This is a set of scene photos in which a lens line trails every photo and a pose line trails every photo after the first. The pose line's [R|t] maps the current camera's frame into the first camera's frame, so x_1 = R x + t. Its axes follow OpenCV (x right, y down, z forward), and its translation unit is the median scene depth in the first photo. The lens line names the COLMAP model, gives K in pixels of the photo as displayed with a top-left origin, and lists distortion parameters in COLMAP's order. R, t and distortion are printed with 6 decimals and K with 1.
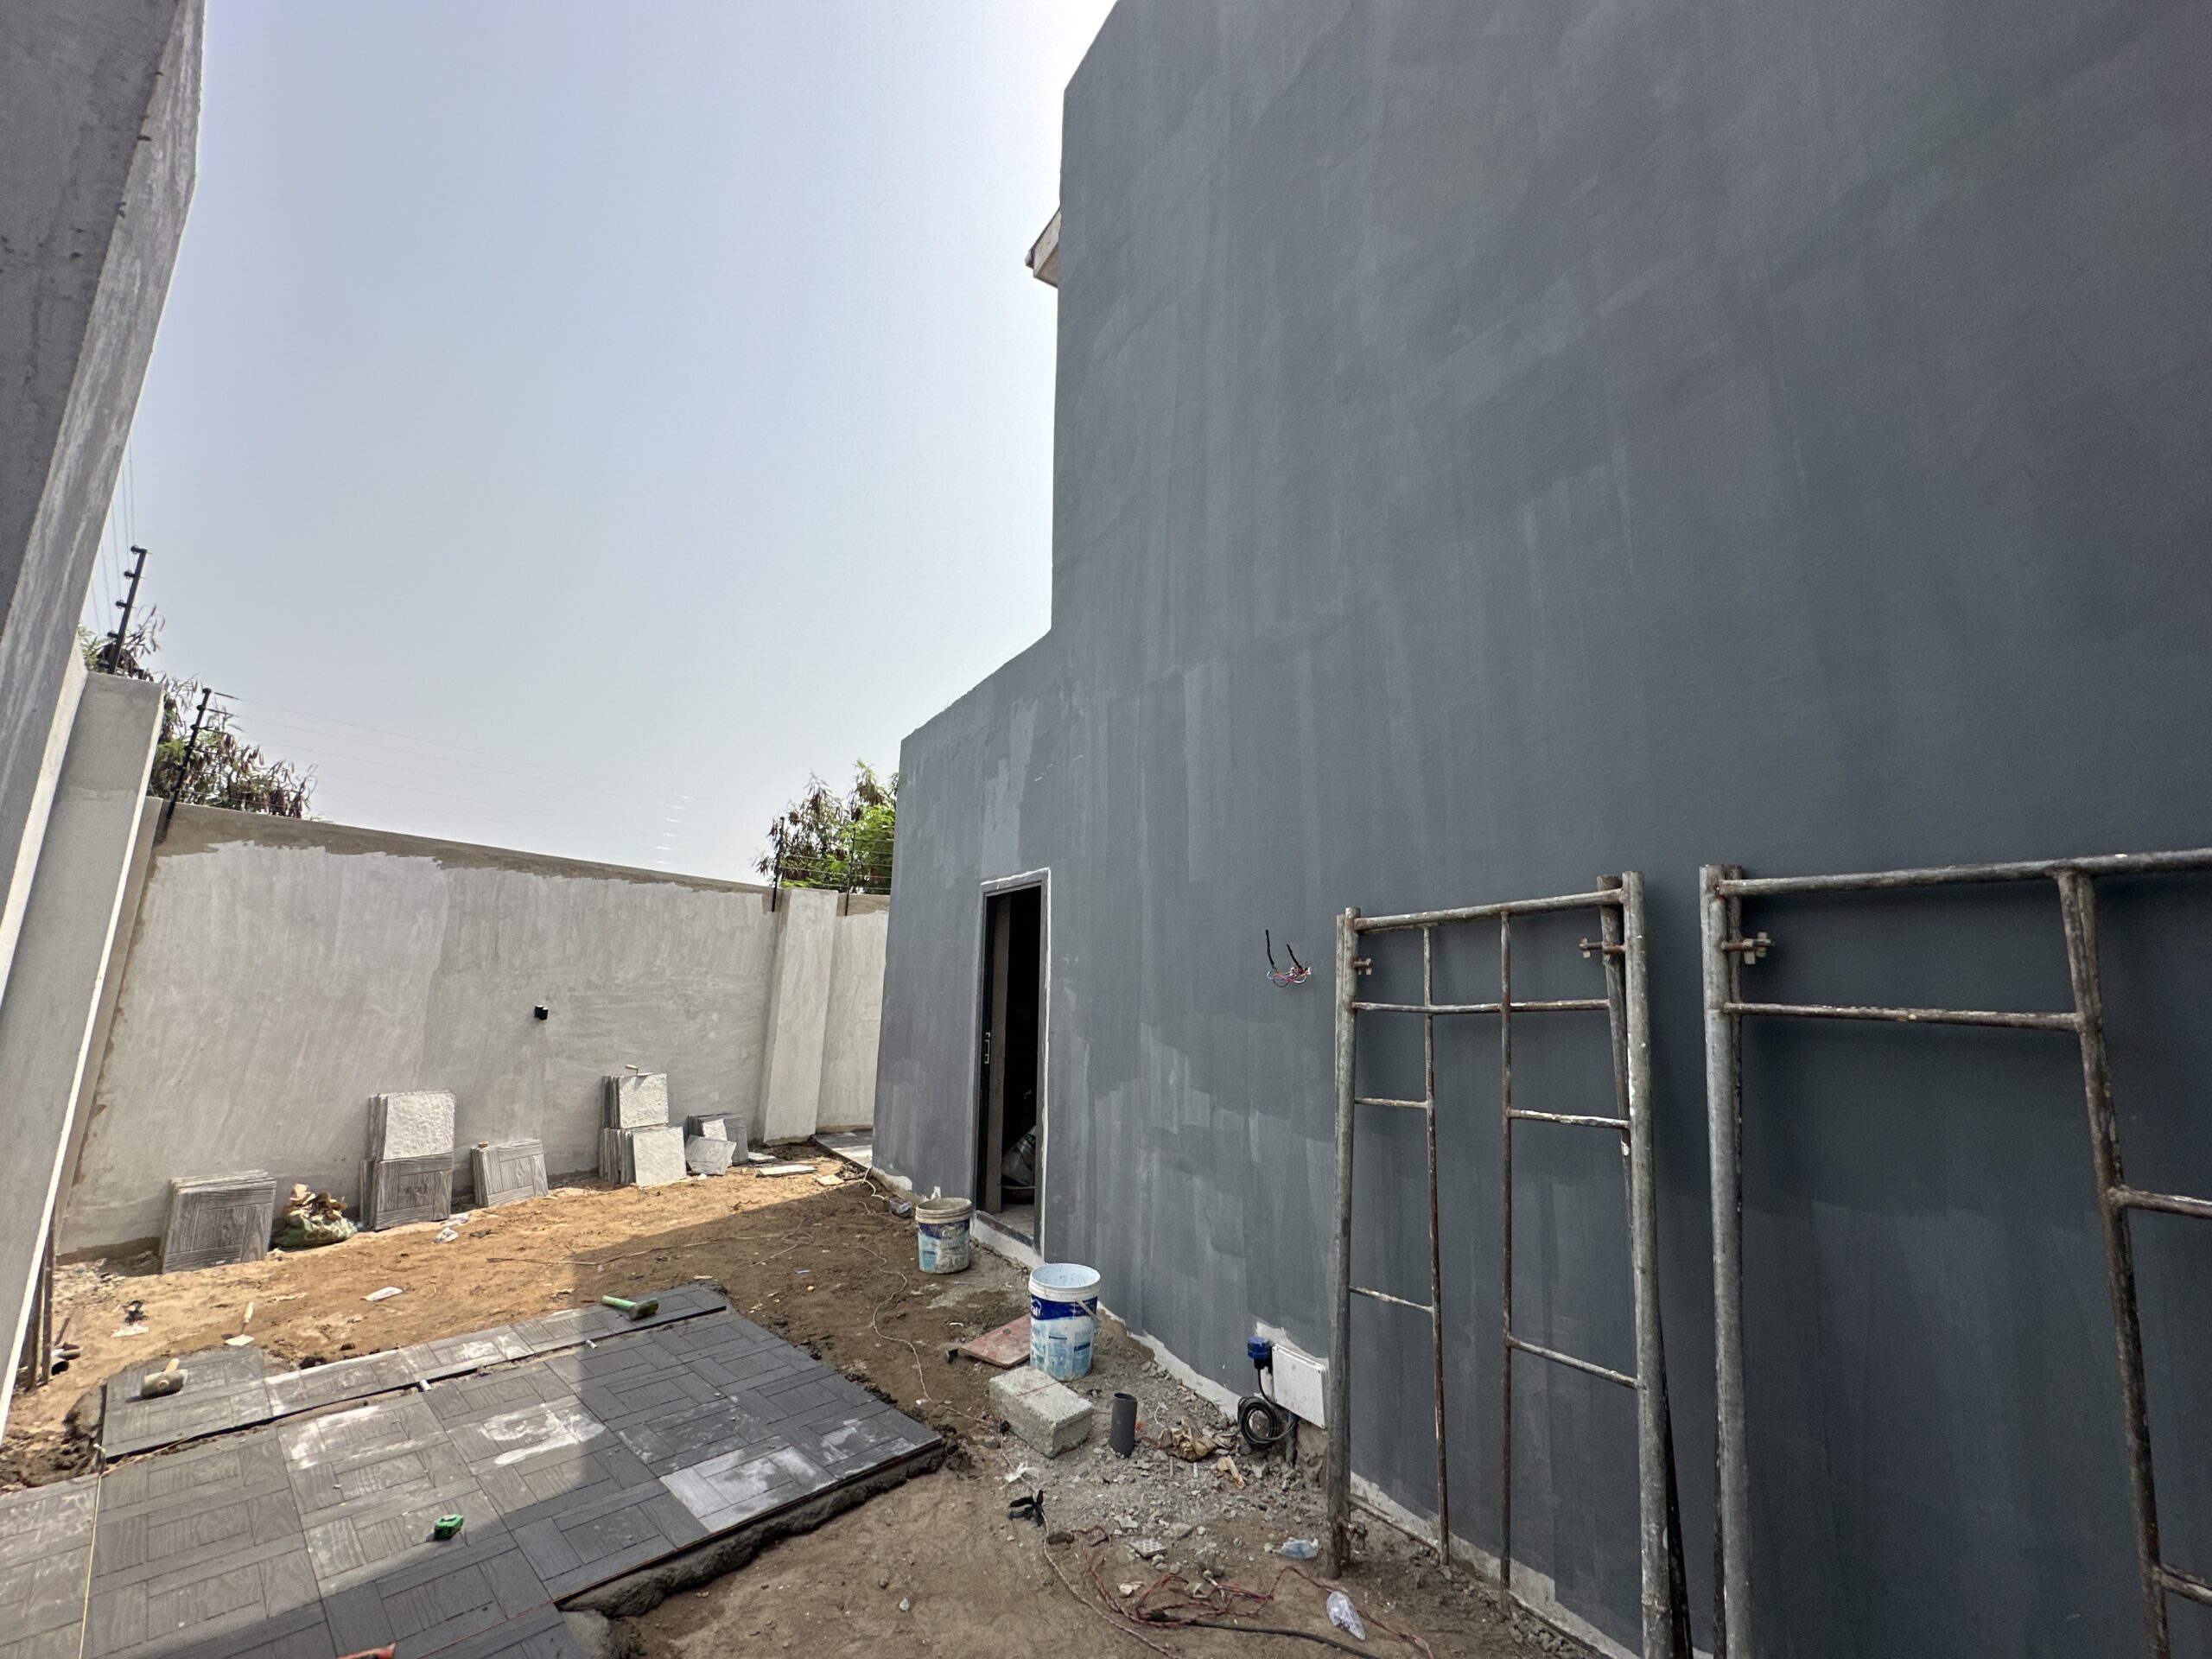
lens RADIAL K [[914.2, 0, 1116.0], [0, 914.2, 830.1], [0, 0, 1]] dist [-0.003597, 0.000003]
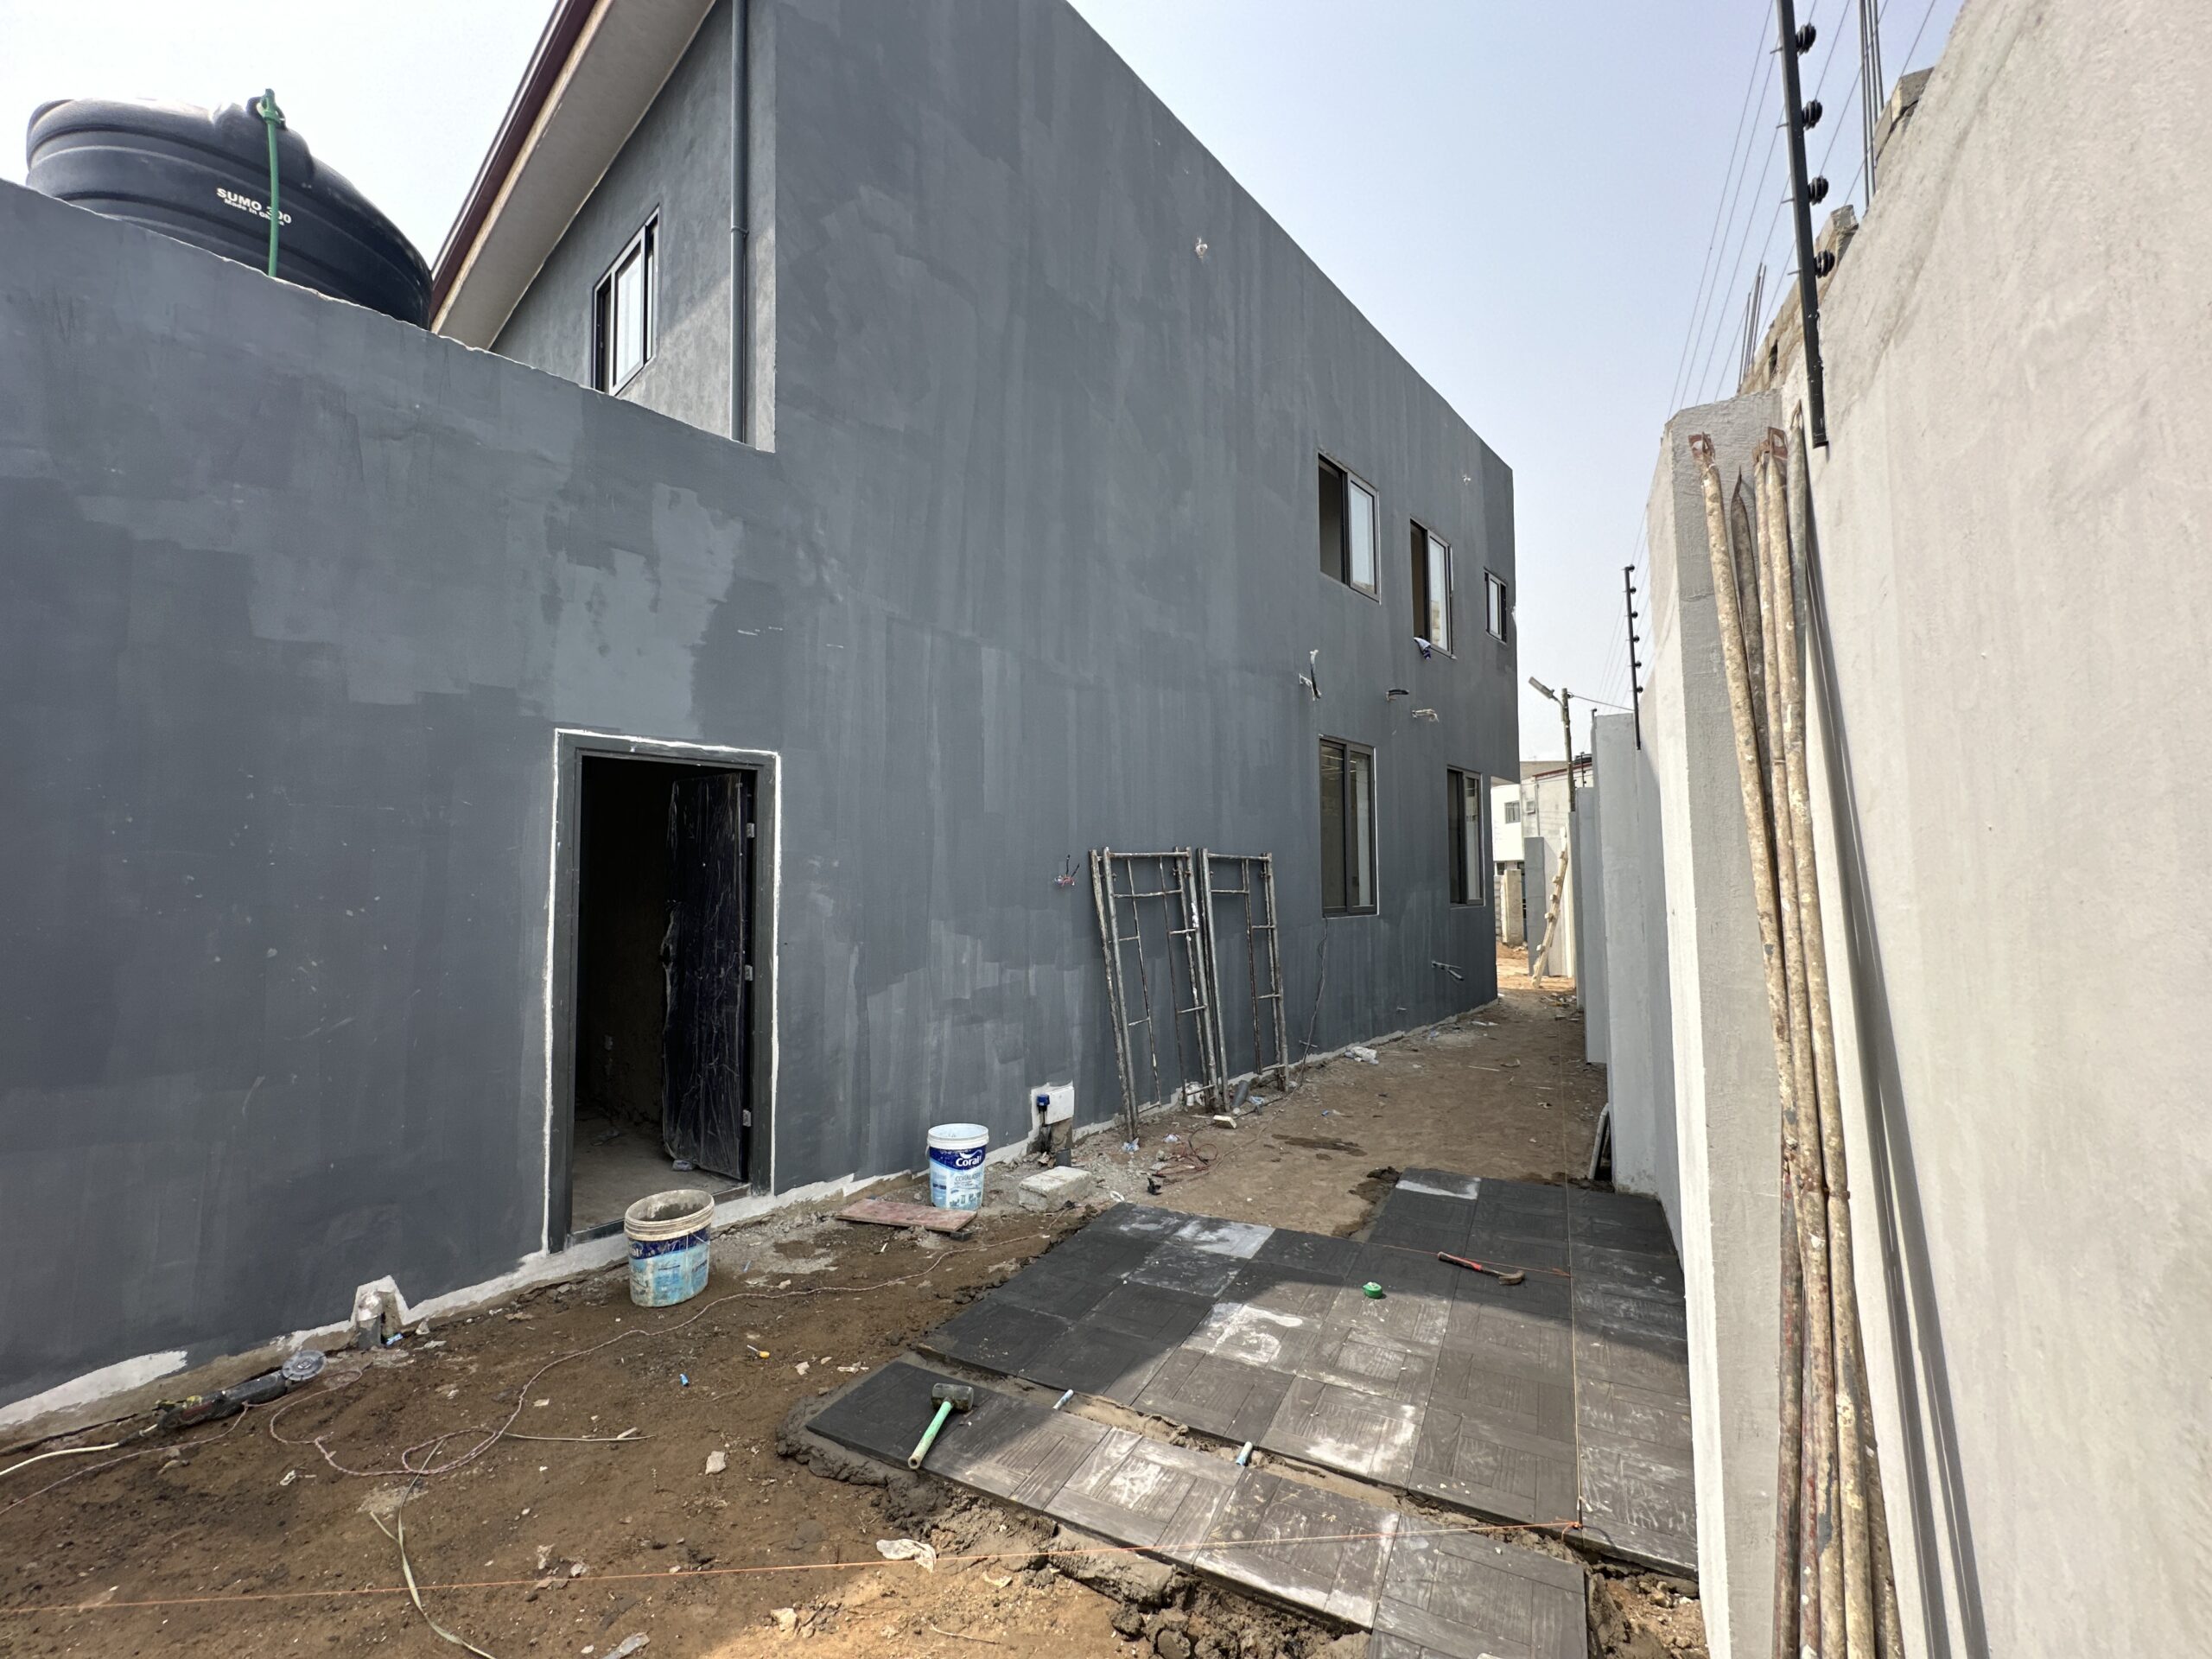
lens RADIAL K [[914.2, 0, 1116.0], [0, 914.2, 830.1], [0, 0, 1]] dist [-0.003597, 0.000003]
pose [[-0.311782, 0.036051, 0.949470, -1.265160], [-0.167626, 0.981519, -0.092312, 0.178407], [-0.935251, -0.187937, -0.299977, 1.239522]]
